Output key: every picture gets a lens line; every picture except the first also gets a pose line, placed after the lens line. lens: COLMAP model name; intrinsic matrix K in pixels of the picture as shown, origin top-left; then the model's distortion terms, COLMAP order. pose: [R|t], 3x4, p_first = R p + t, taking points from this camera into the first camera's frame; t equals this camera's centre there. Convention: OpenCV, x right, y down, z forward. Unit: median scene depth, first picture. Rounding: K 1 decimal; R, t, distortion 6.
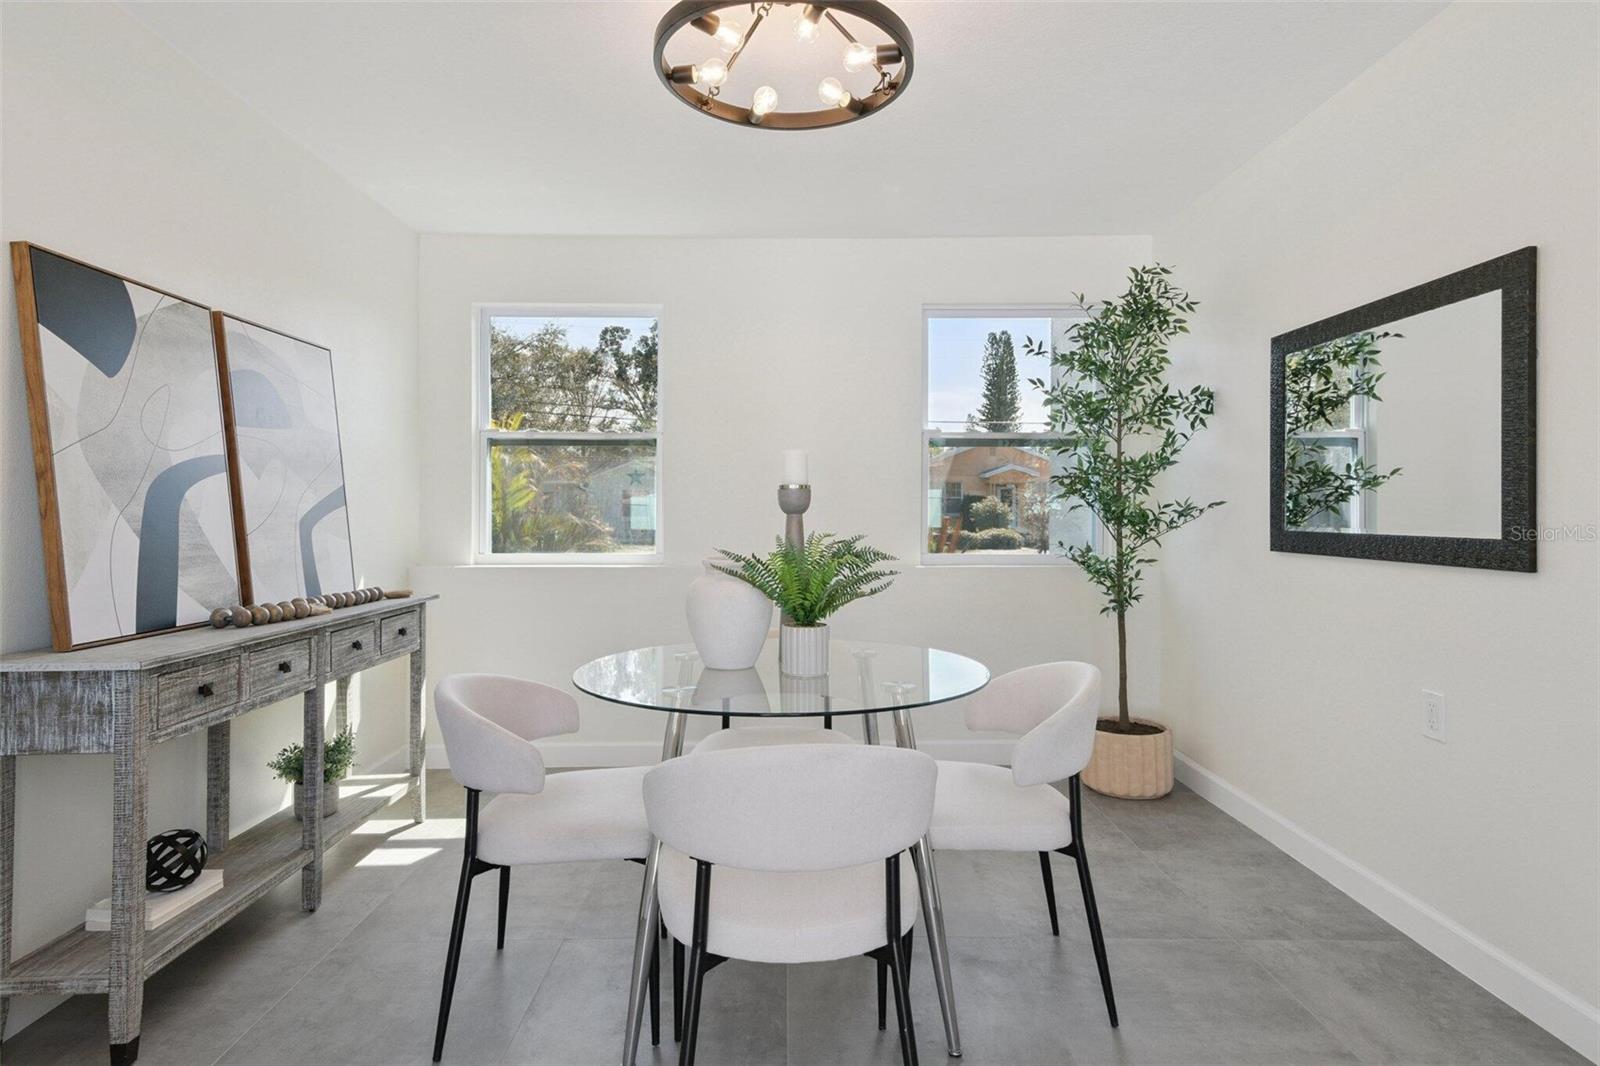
lens RADIAL K [[896.2, 0, 791.5], [0, 896.2, 503.1], [0, 0, 1]] dist [0.032526, 0.000377]
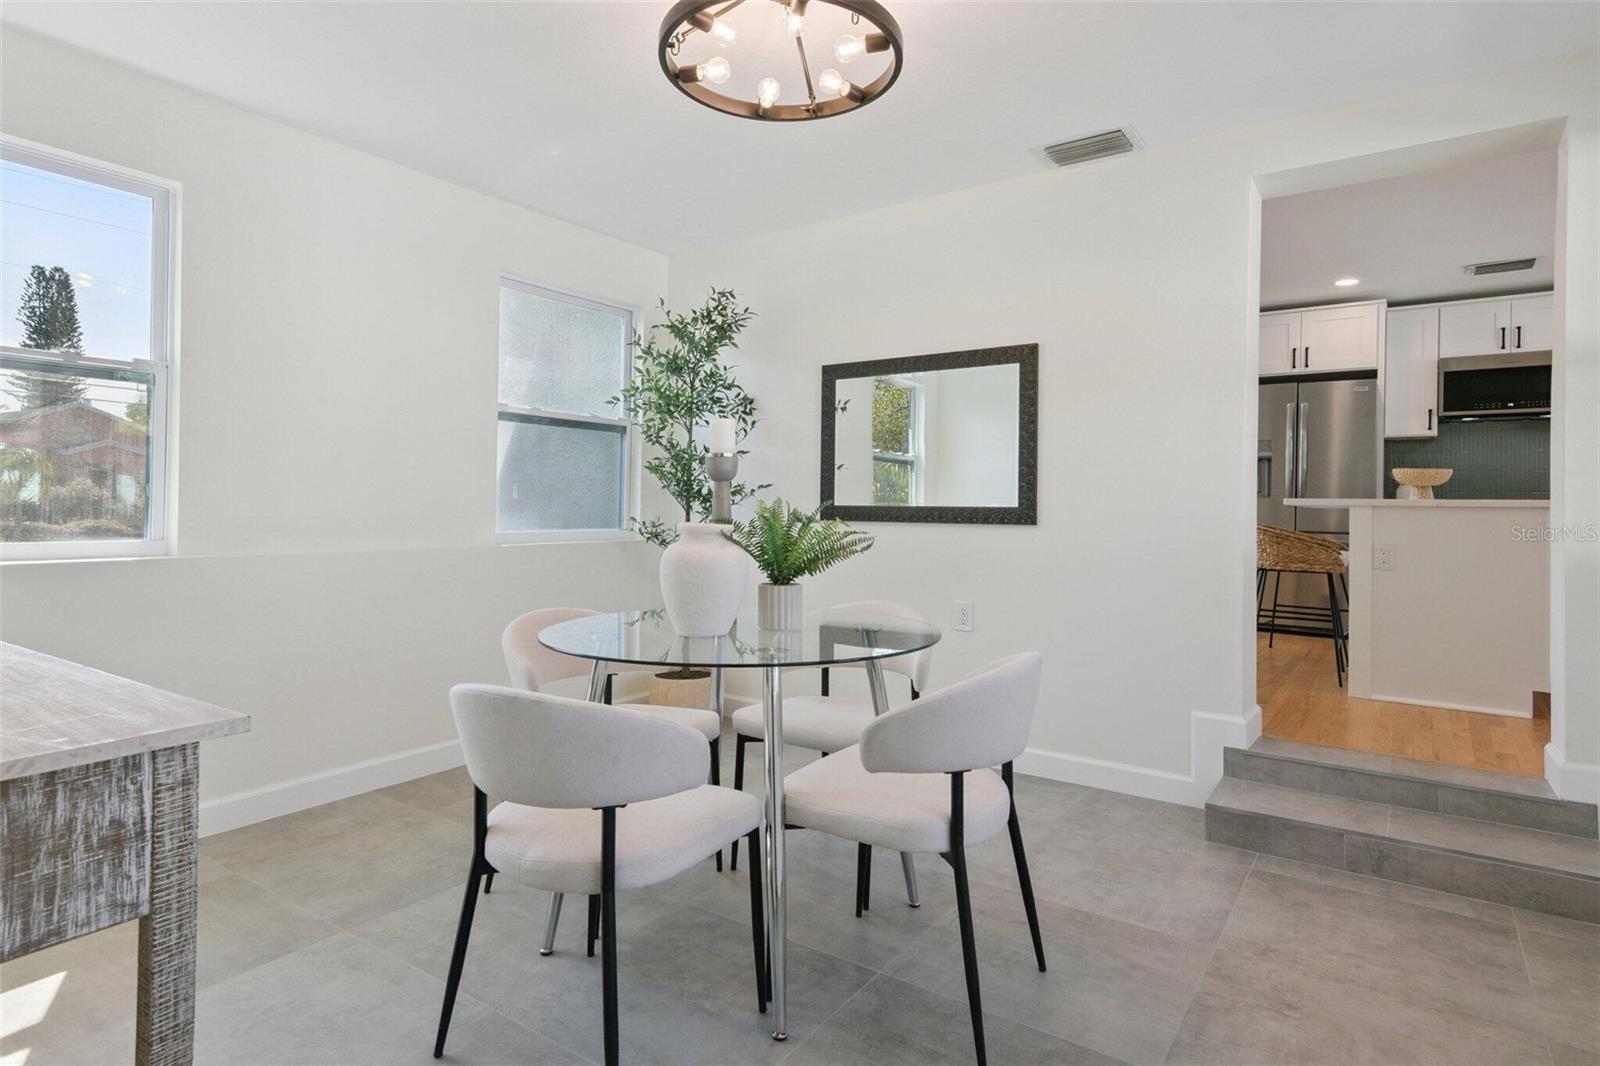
lens RADIAL K [[896.2, 0, 782.5], [0, 896.2, 500.6], [0, 0, 1]] dist [0.032526, 0.000377]
pose [[0.568783, 0.010535, 0.822420, -0.872988], [-0.016272, 0.999866, -0.001555, 0.036365], [-0.822327, -0.012498, 0.568878, 0.386290]]
